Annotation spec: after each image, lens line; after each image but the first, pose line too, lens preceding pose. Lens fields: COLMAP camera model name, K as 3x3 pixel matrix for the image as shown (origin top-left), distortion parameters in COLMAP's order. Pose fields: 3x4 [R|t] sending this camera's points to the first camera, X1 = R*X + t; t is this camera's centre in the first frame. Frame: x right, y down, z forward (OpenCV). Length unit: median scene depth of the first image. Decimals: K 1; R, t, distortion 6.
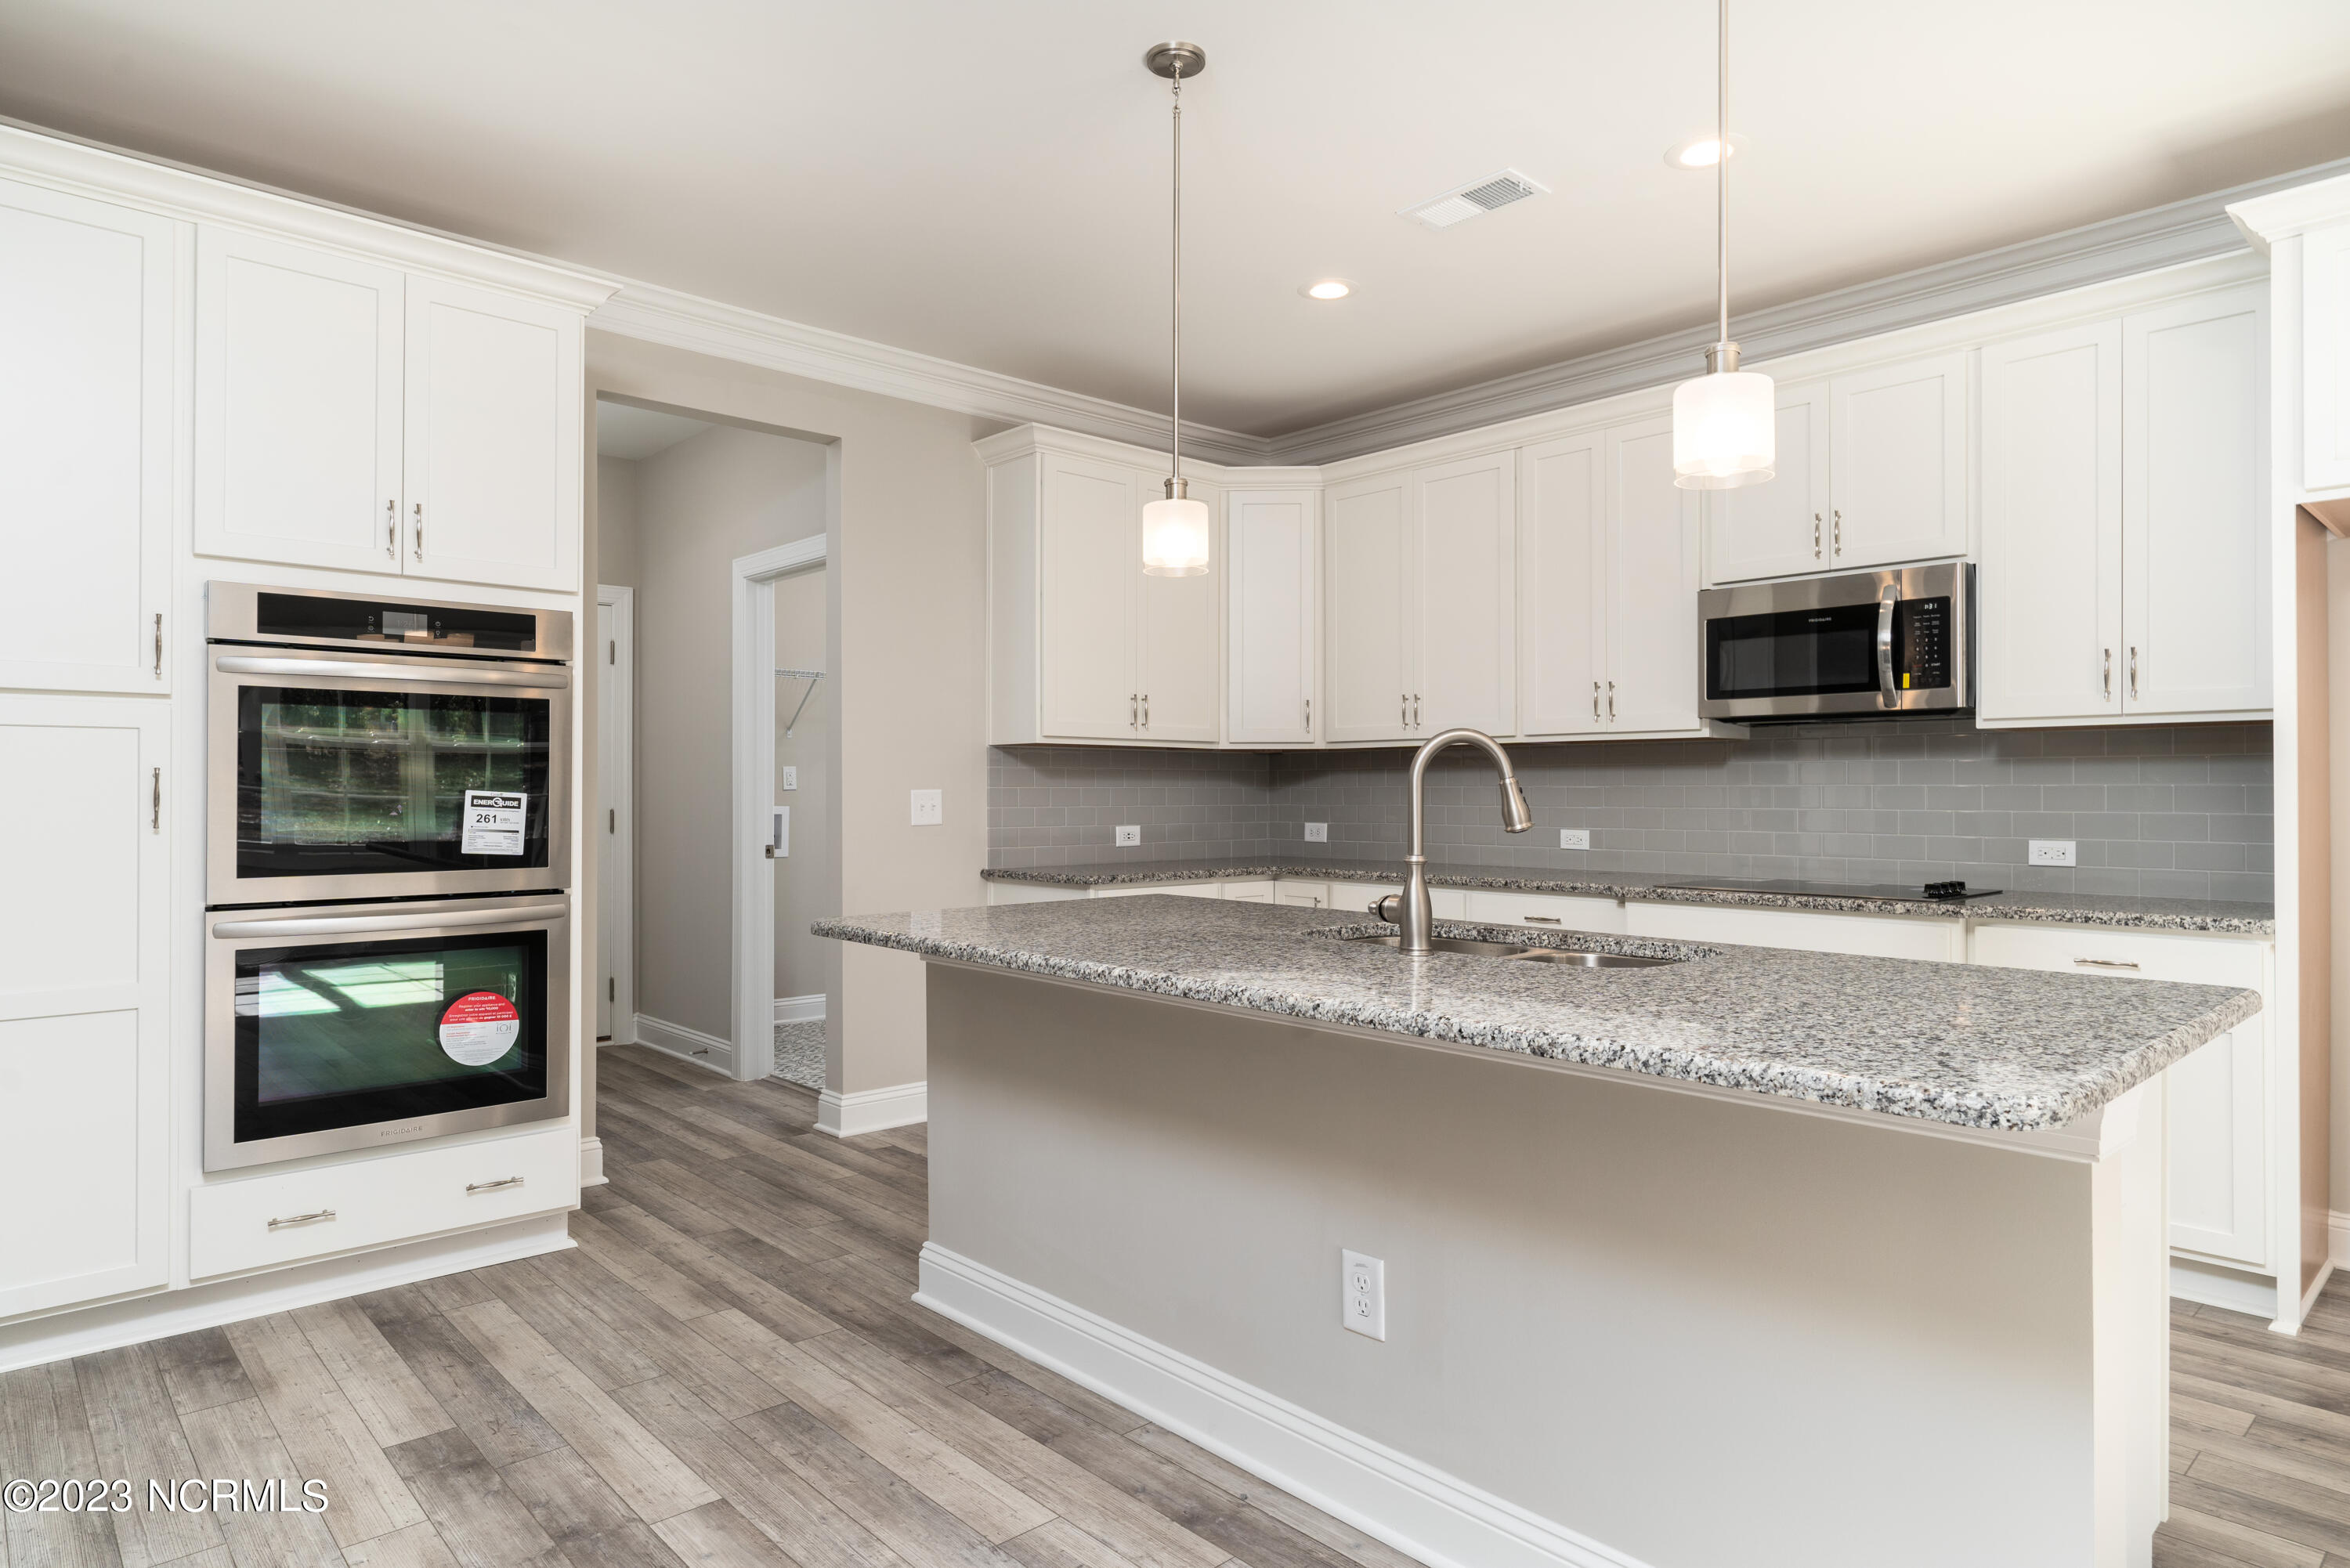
lens RADIAL K [[1392.7, 0, 1160.5], [0, 1392.7, 794.6], [0, 0, 1]] dist [-0.000266, 0.008916]
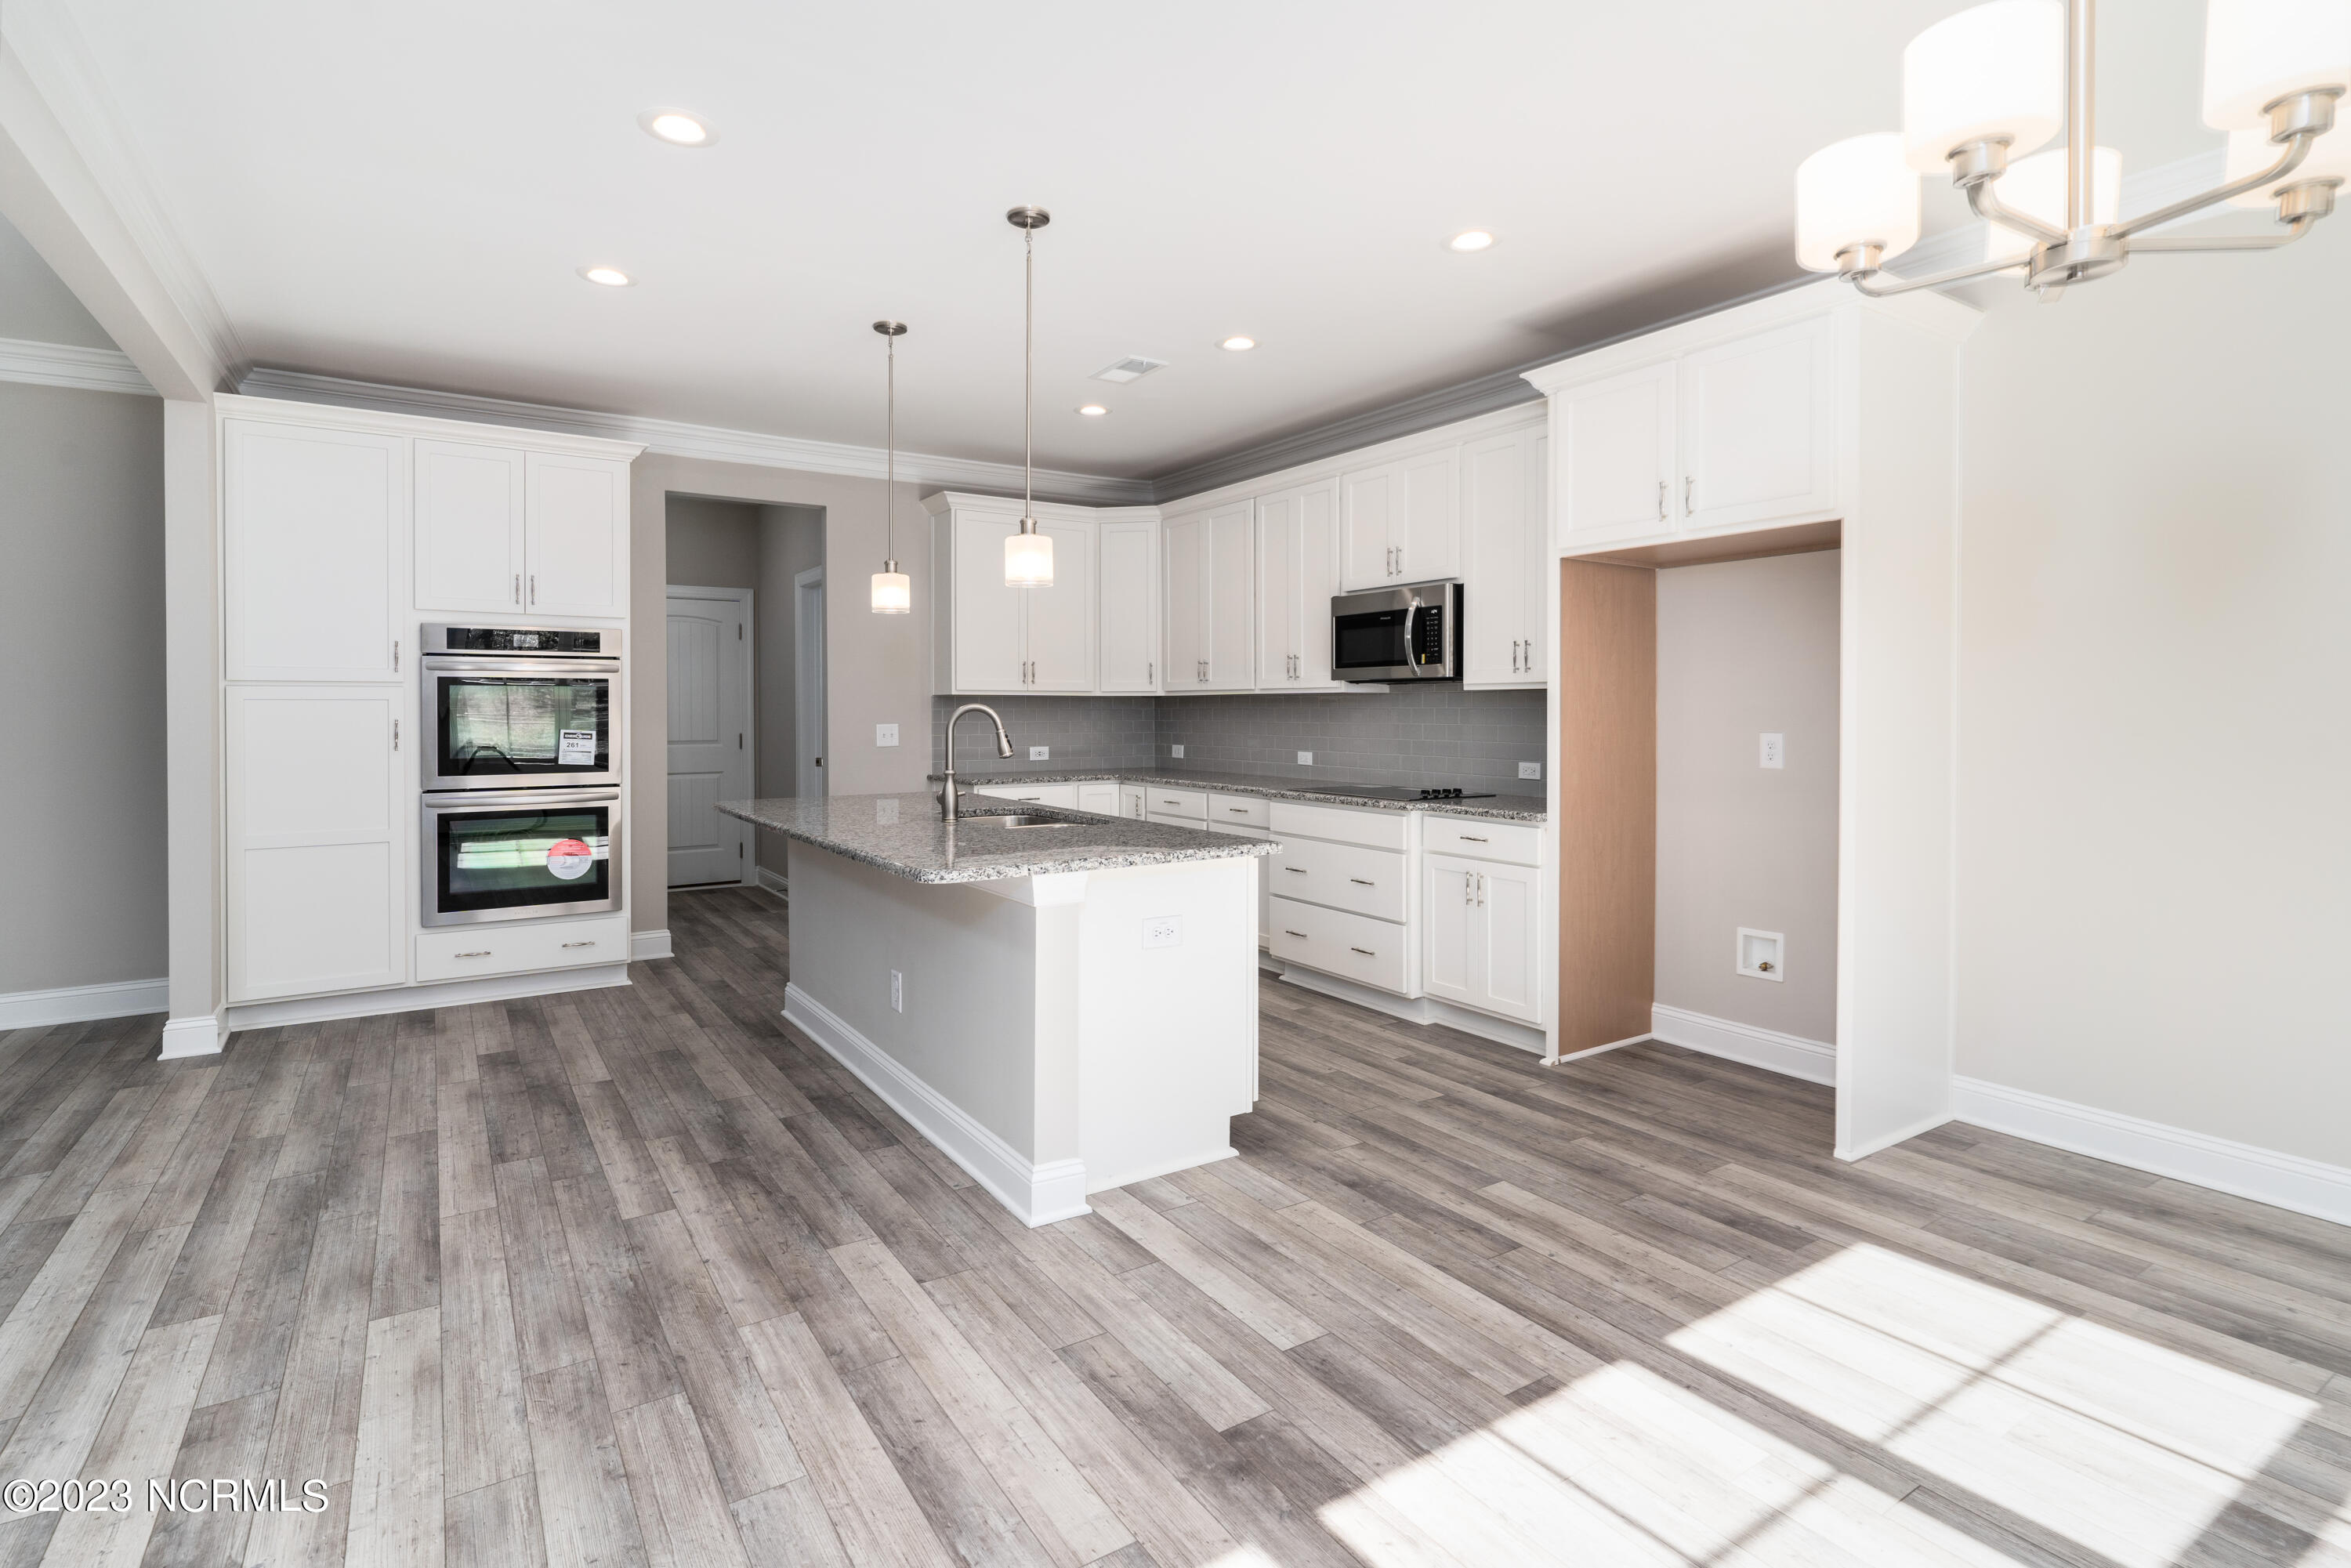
lens RADIAL K [[1194.2, 0, 1173.1], [0, 1194.2, 724.7], [0, 0, 1]] dist [0.012356, -0.001491]
pose [[0.985239, 0.002334, -0.171170, 0.563168], [-0.000335, 0.999931, 0.011705, -0.027962], [0.171186, -0.011475, 0.985172, -0.415684]]
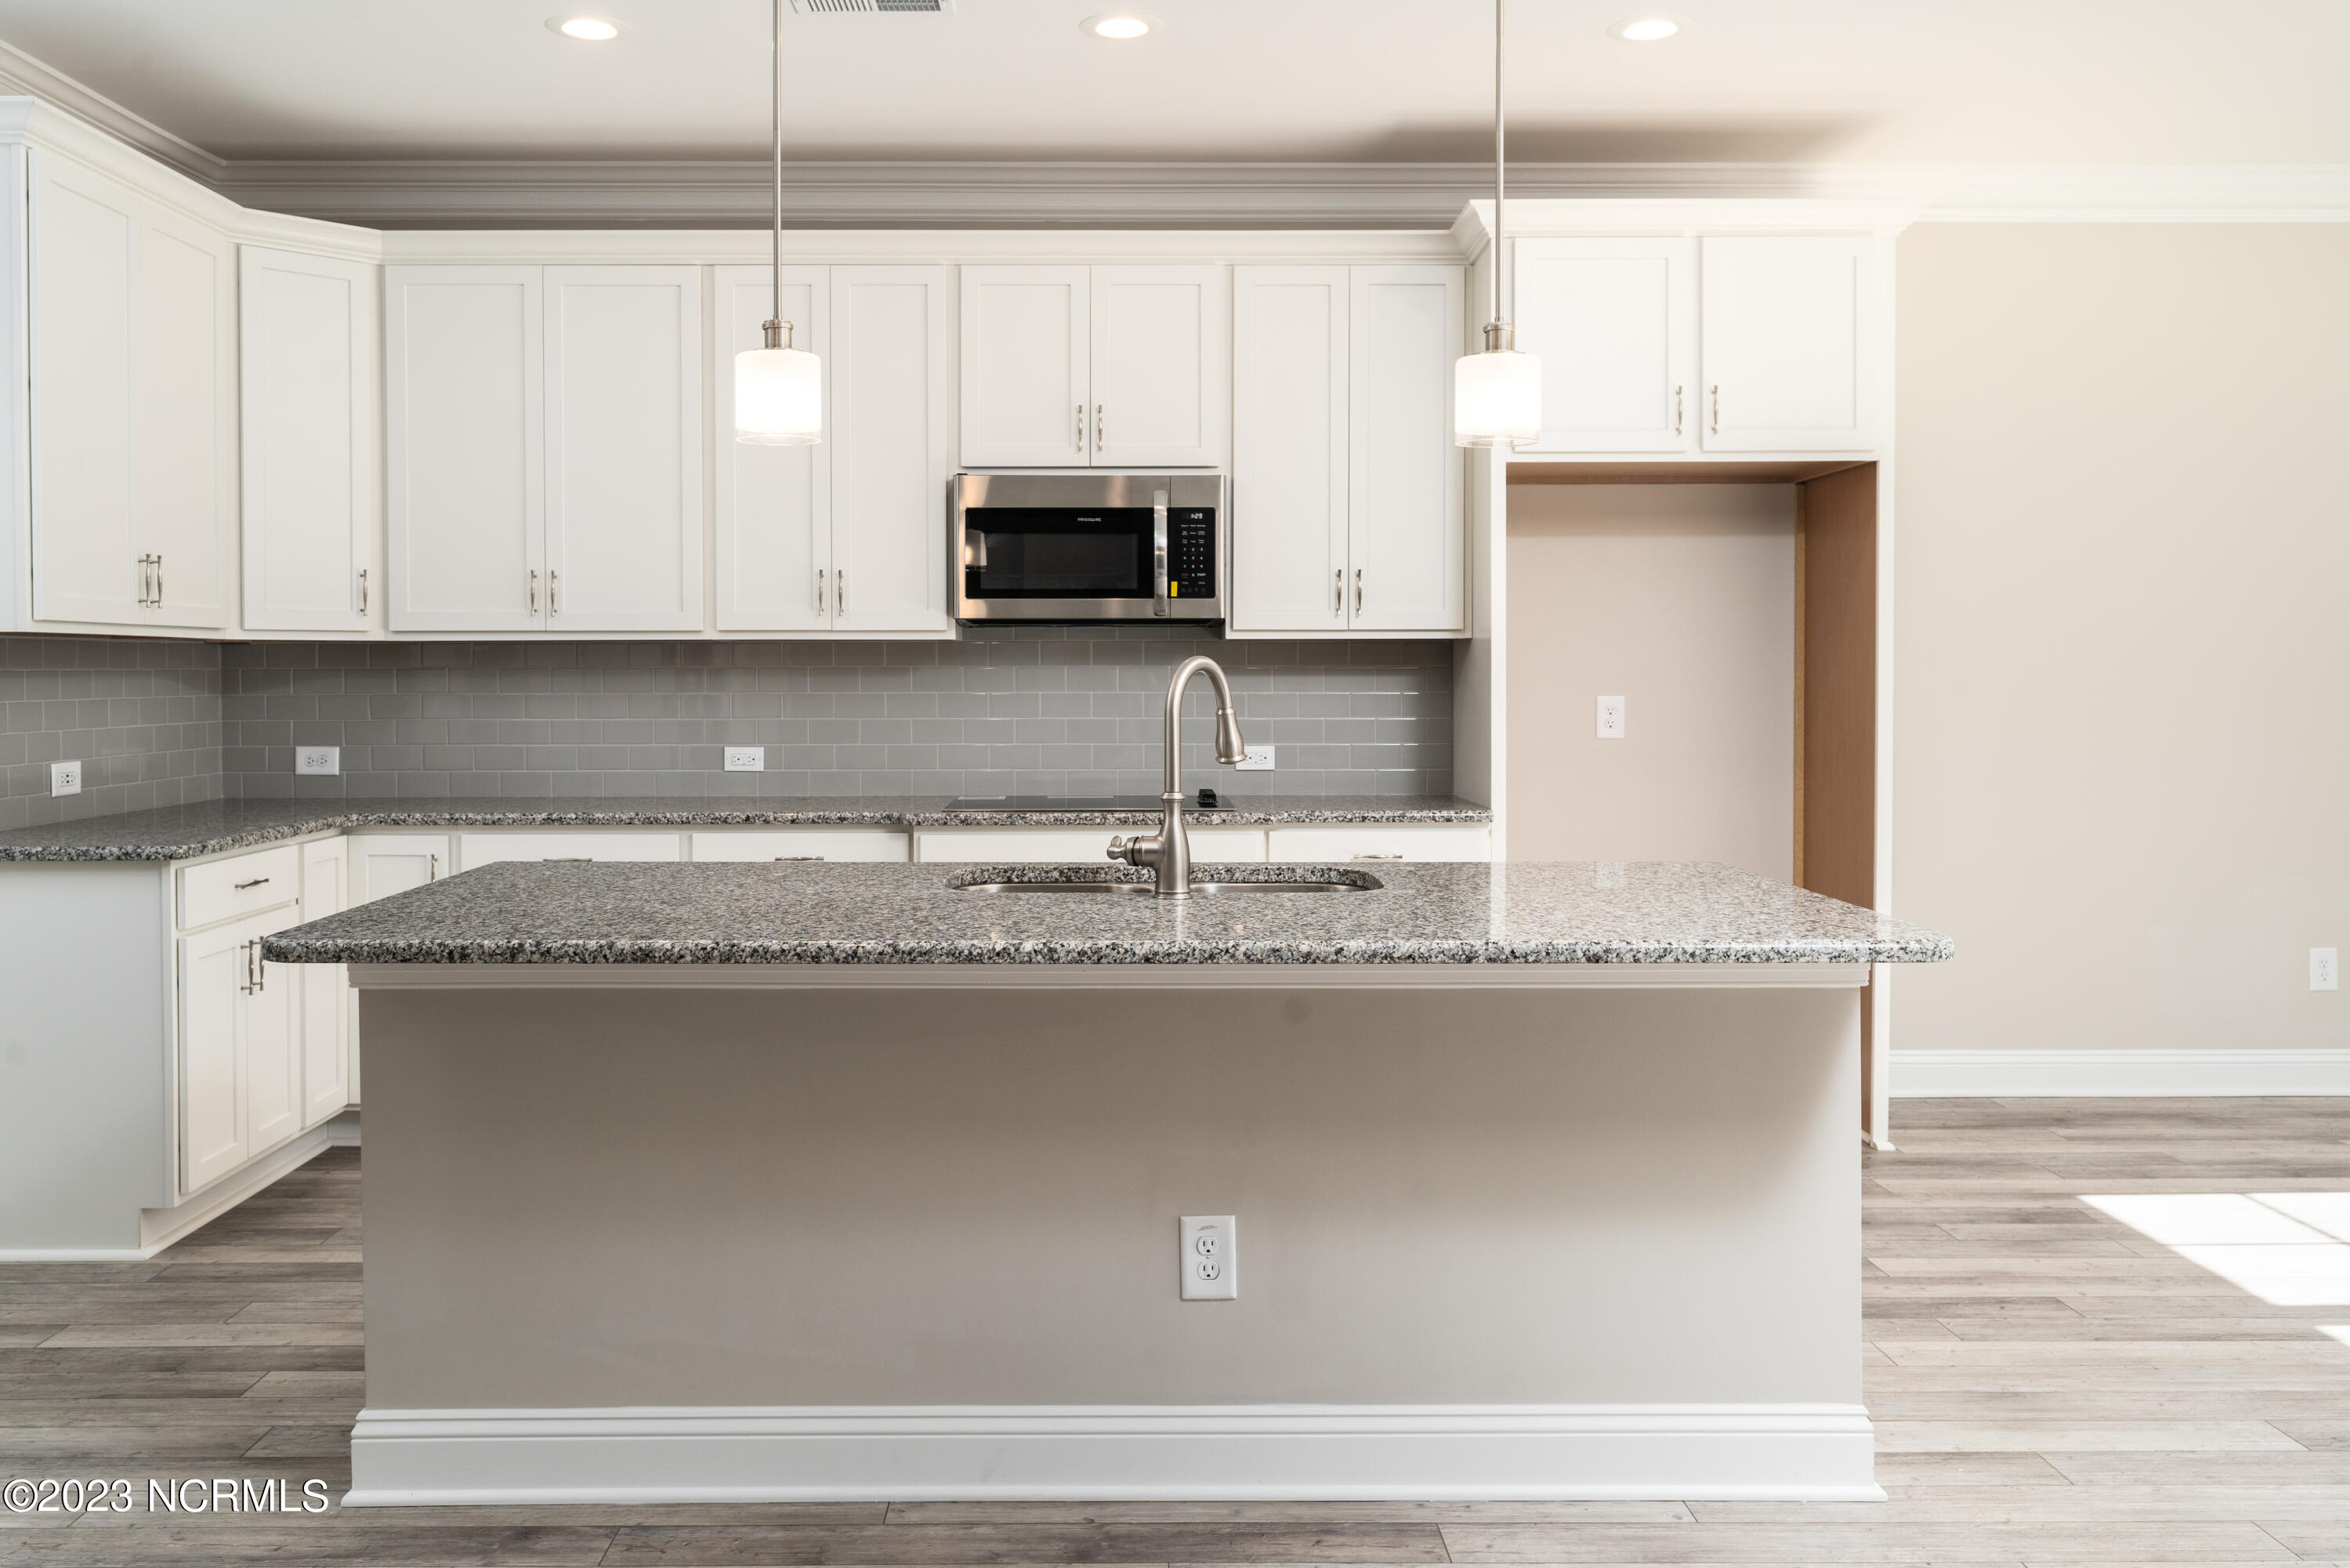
lens RADIAL K [[1942.6, 0, 1197.6], [0, 1942.6, 721.7], [0, 0, 1]] dist [0.009674, -0.009900]
pose [[0.652547, -0.021833, 0.757434, -0.573812], [0.002815, 0.999648, 0.026389, -0.027613], [-0.757743, -0.015088, 0.652379, 0.098847]]
